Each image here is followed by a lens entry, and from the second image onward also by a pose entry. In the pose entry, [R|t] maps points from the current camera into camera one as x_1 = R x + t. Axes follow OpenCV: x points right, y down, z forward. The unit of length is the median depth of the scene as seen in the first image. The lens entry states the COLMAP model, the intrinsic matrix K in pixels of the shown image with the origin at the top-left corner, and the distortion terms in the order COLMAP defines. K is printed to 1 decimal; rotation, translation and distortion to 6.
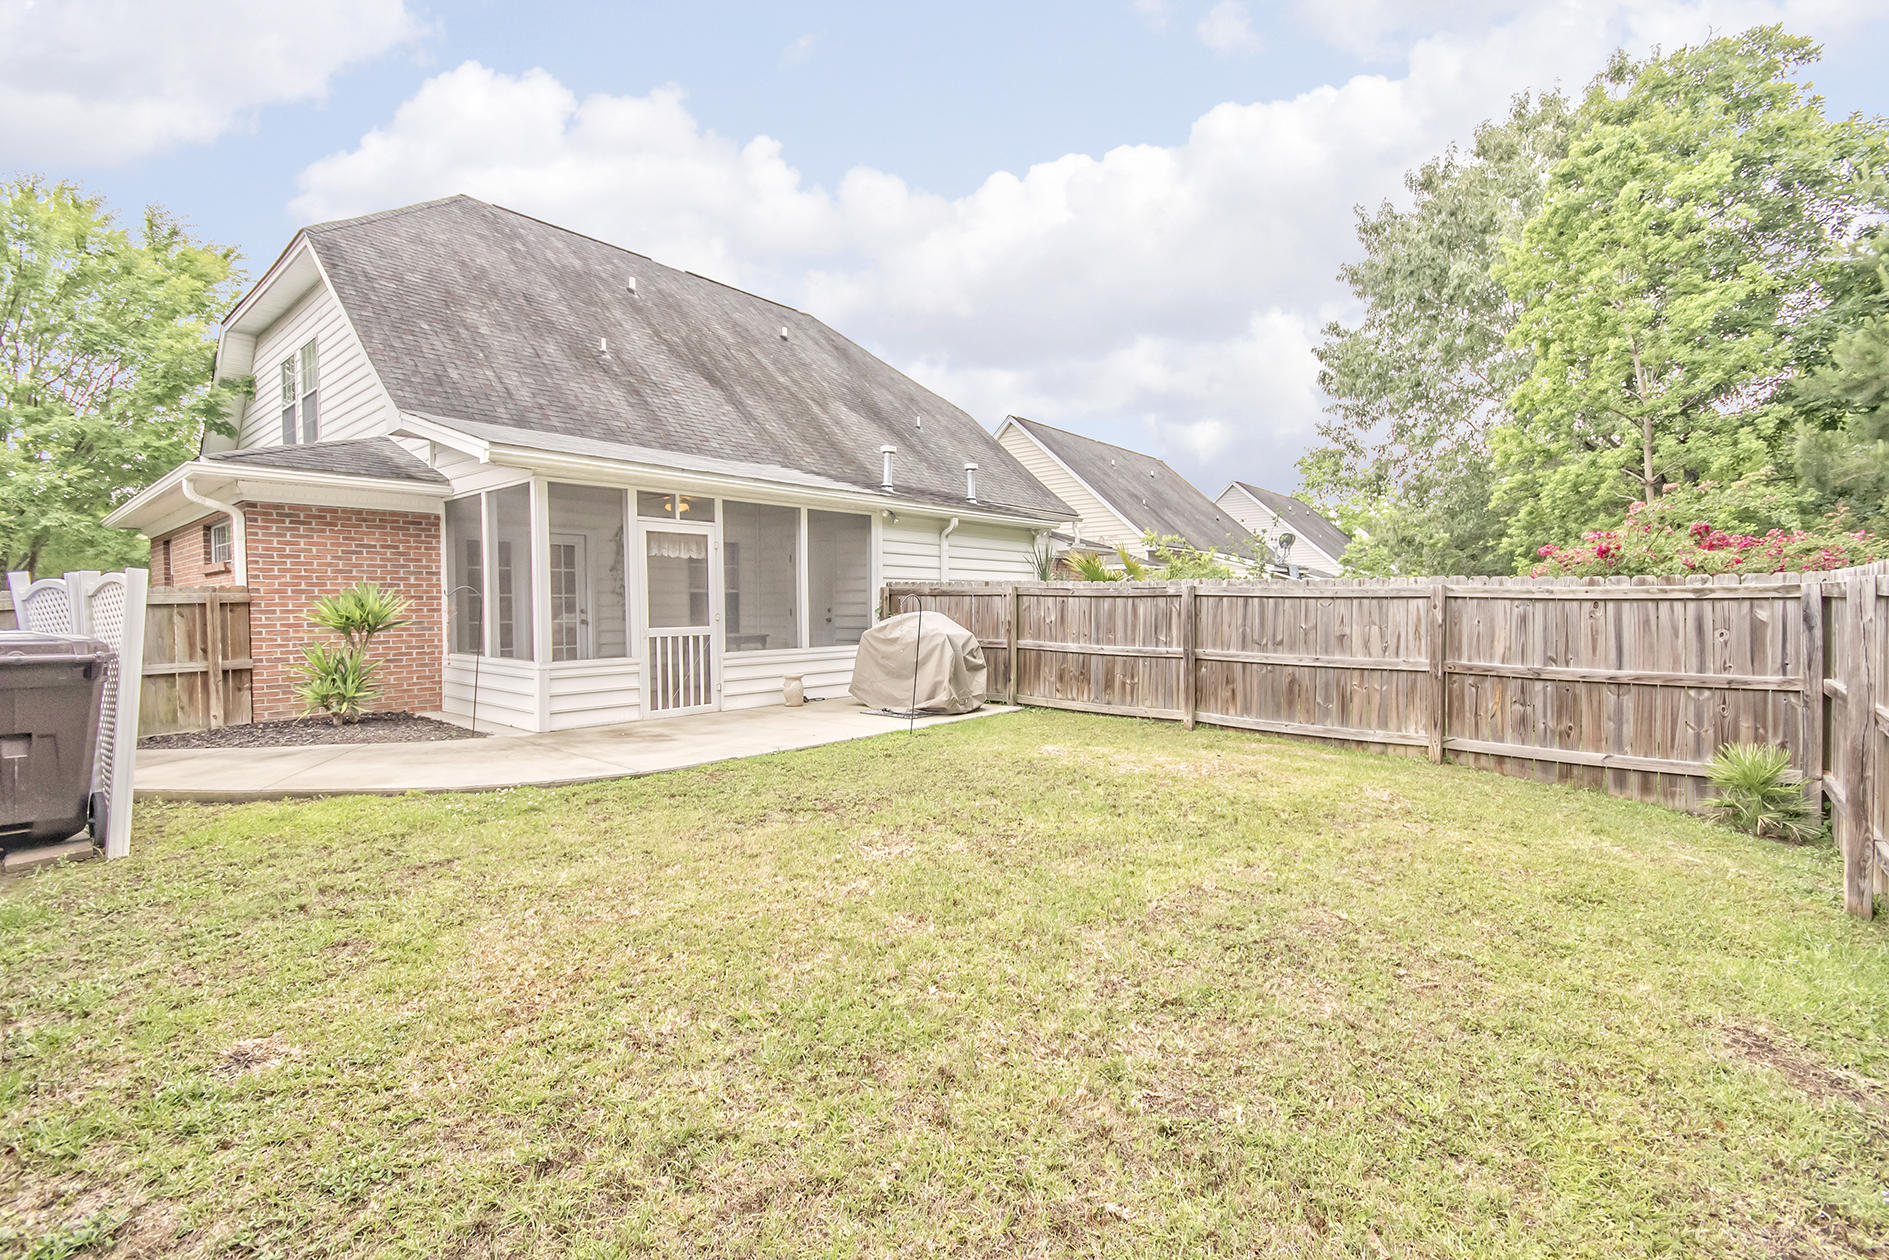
lens RADIAL K [[833.2, 0, 944.5], [0, 833.2, 630.0], [0, 0, 1]] dist [0.006225, 0.000490]
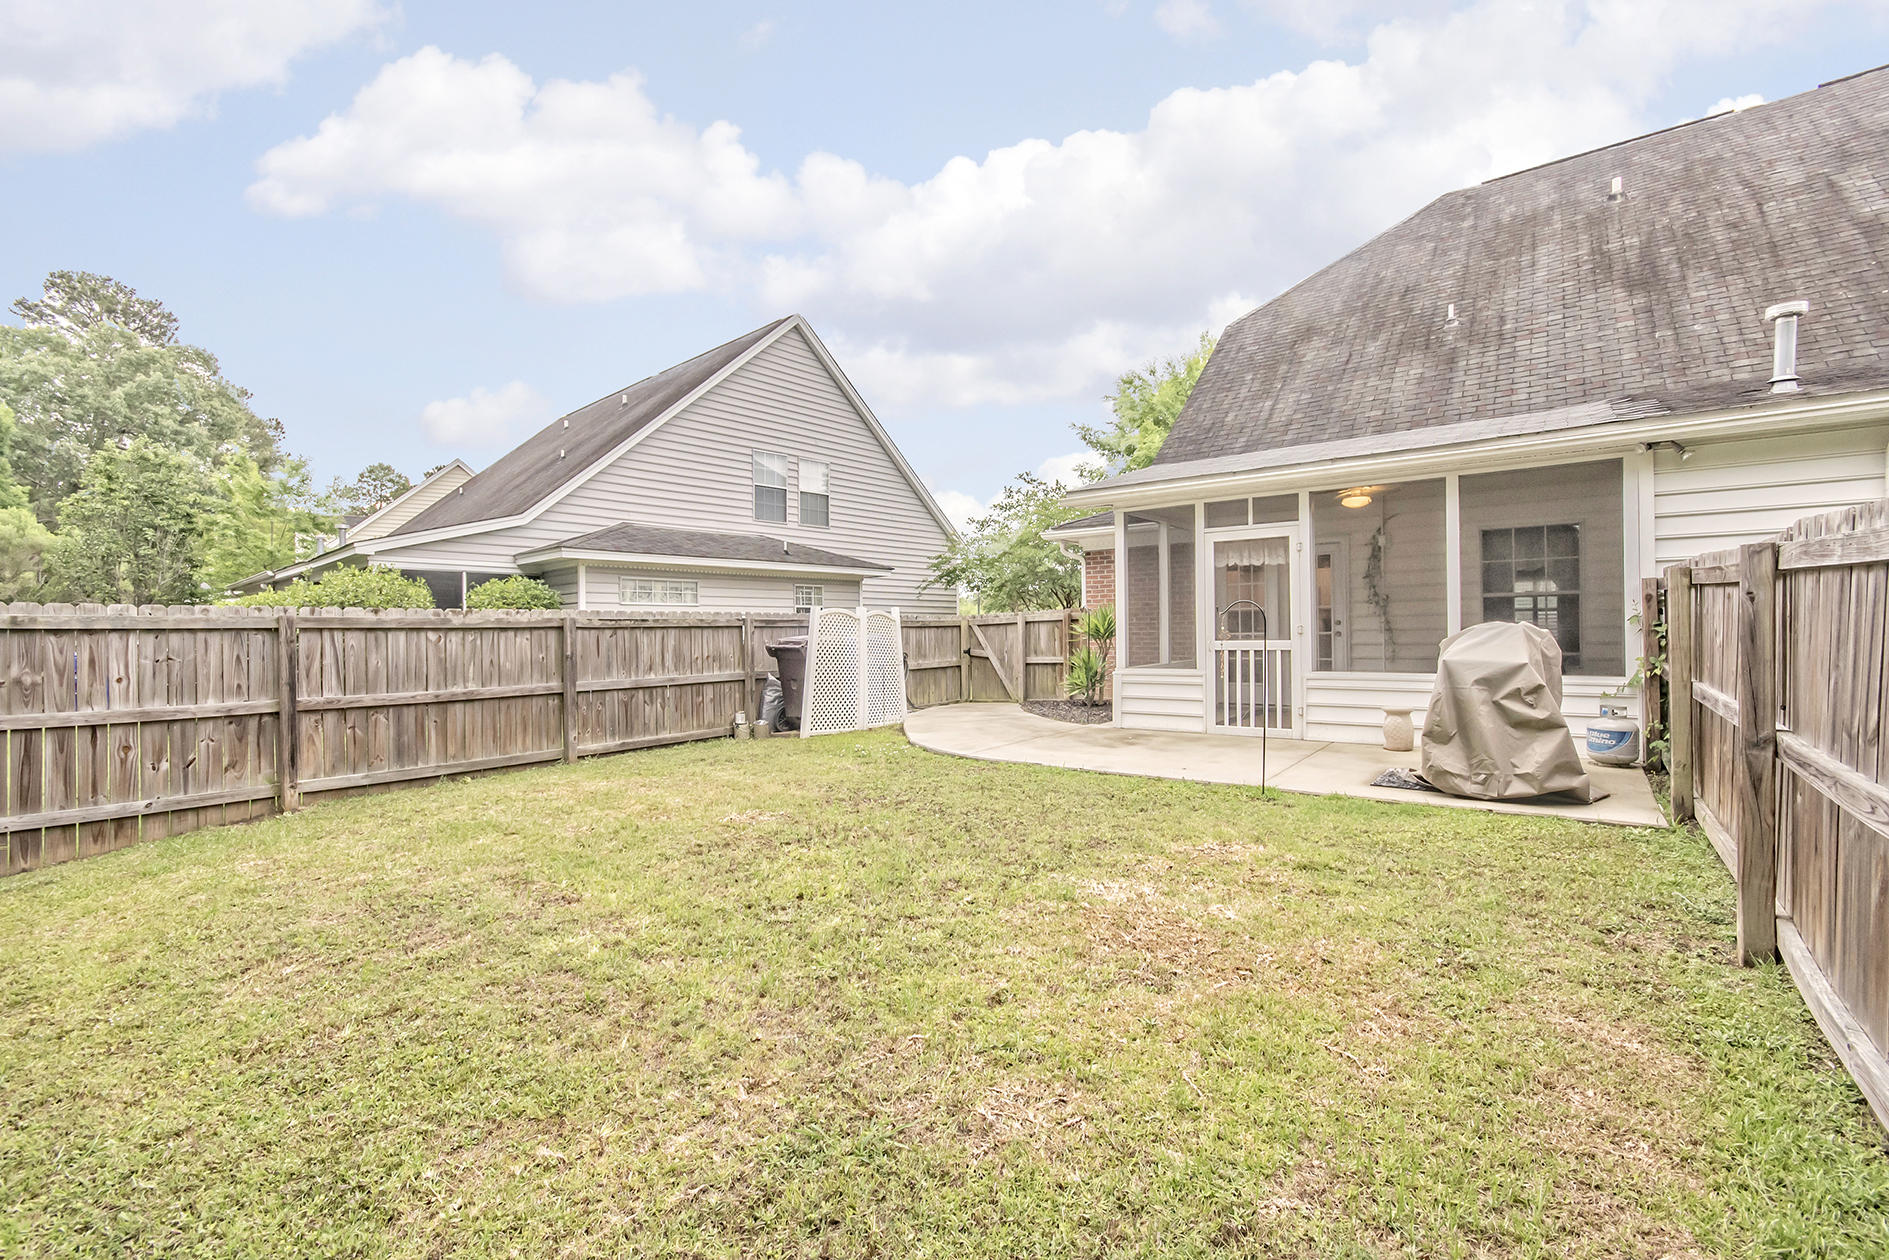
lens RADIAL K [[827.9, 0, 962.4], [0, 827.9, 650.5], [0, 0, 1]] dist [0.002226, 0.000509]
pose [[0.066397, 0.028991, -0.997372, 0.594100], [-0.014349, 0.999502, 0.028098, -0.013927], [0.997690, 0.012446, 0.066780, 0.629727]]
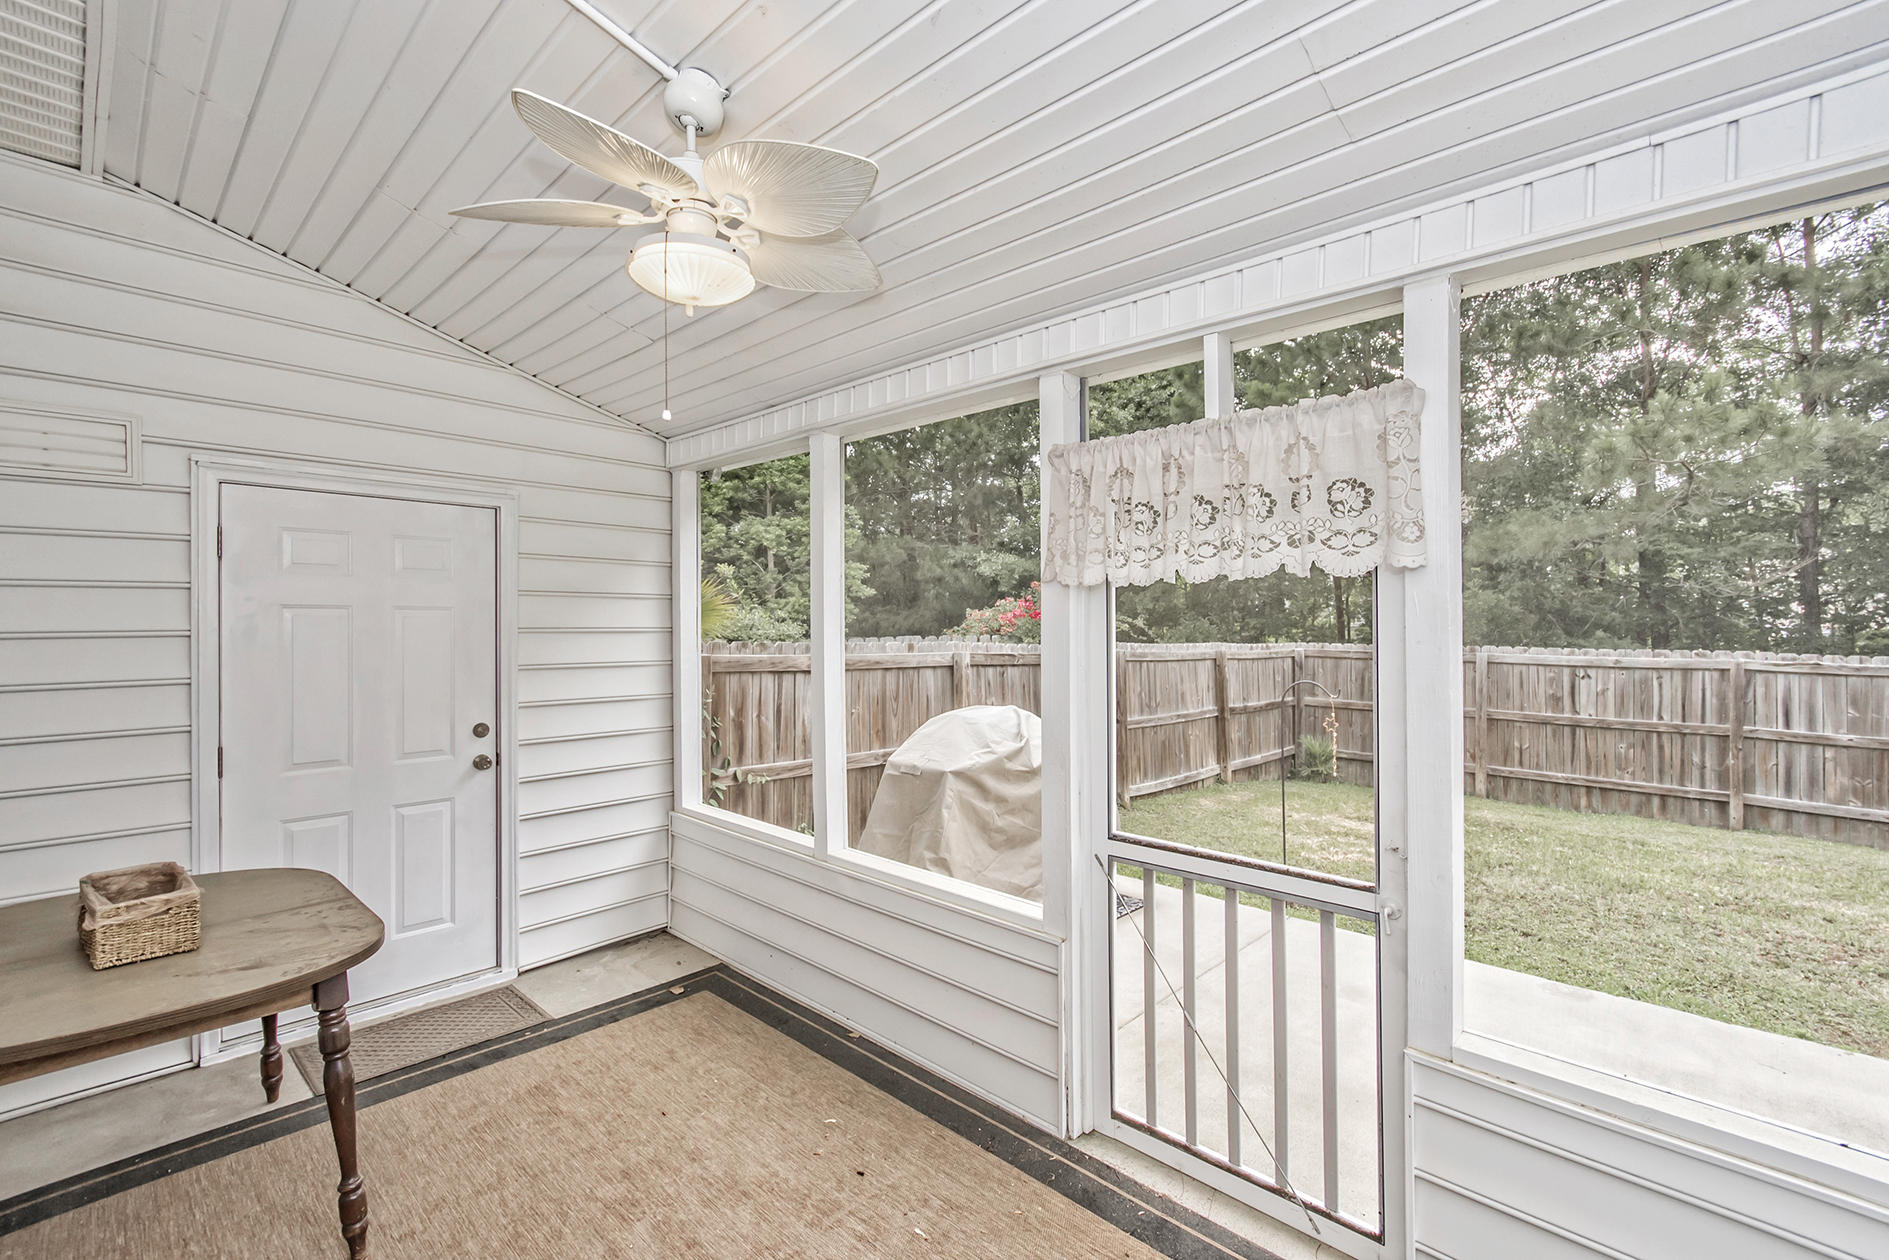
lens RADIAL K [[829.6, 0, 937.9], [0, 829.6, 613.8], [0, 0, 1]] dist [0.001352, 0.000103]
pose [[0.069433, 0.015081, 0.997473, -0.607929], [0.026973, 0.999492, -0.016989, -0.081019], [-0.997222, 0.028084, 0.068991, 1.096533]]
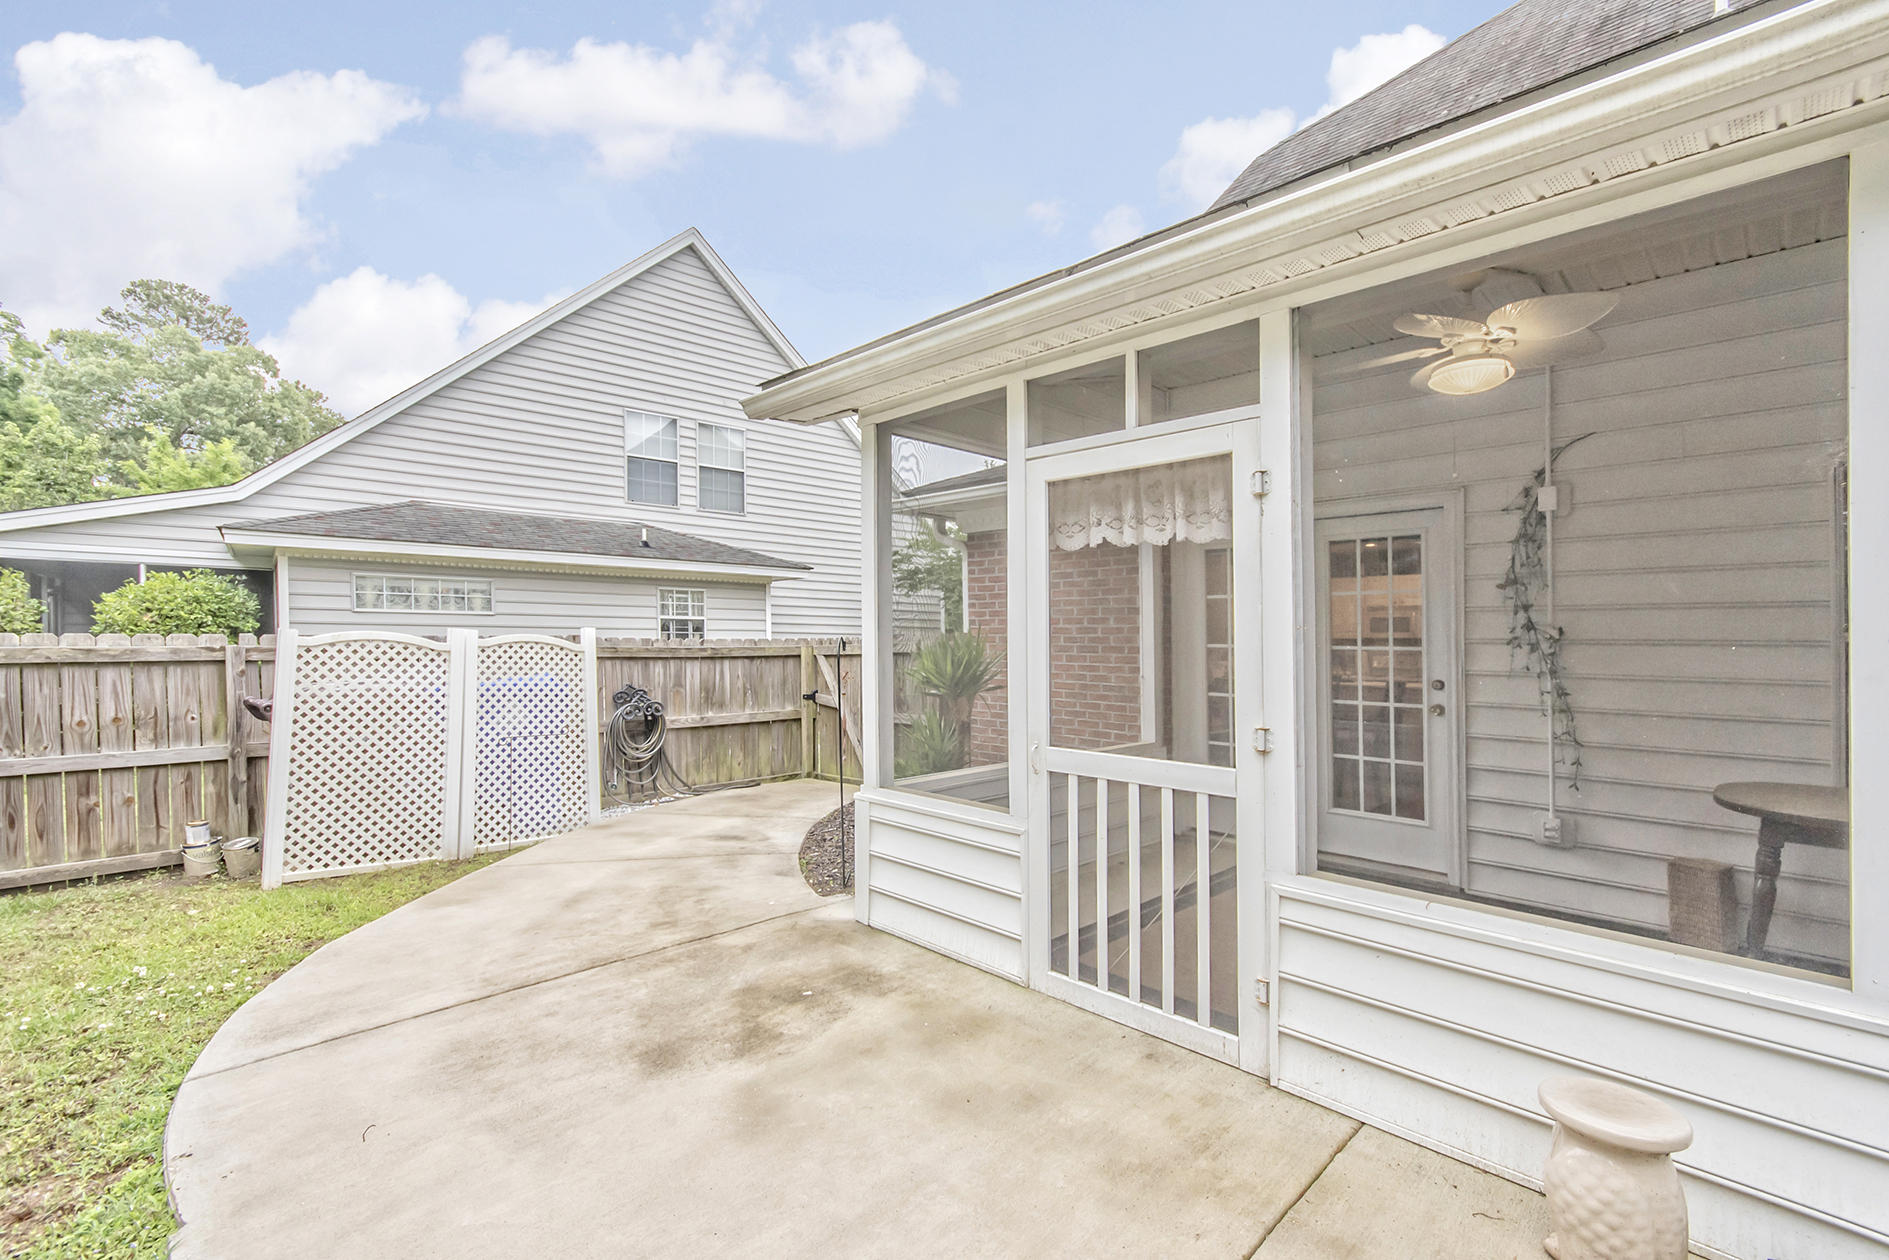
lens RADIAL K [[828.0, 0, 935.3], [0, 828.0, 632.9], [0, 0, 1]] dist [0.001971, 0.000541]
pose [[-0.100181, 0.000088, -0.994969, 0.014059], [-0.034532, 0.999397, 0.003565, -0.050763], [0.994370, 0.034716, -0.100117, 0.972894]]
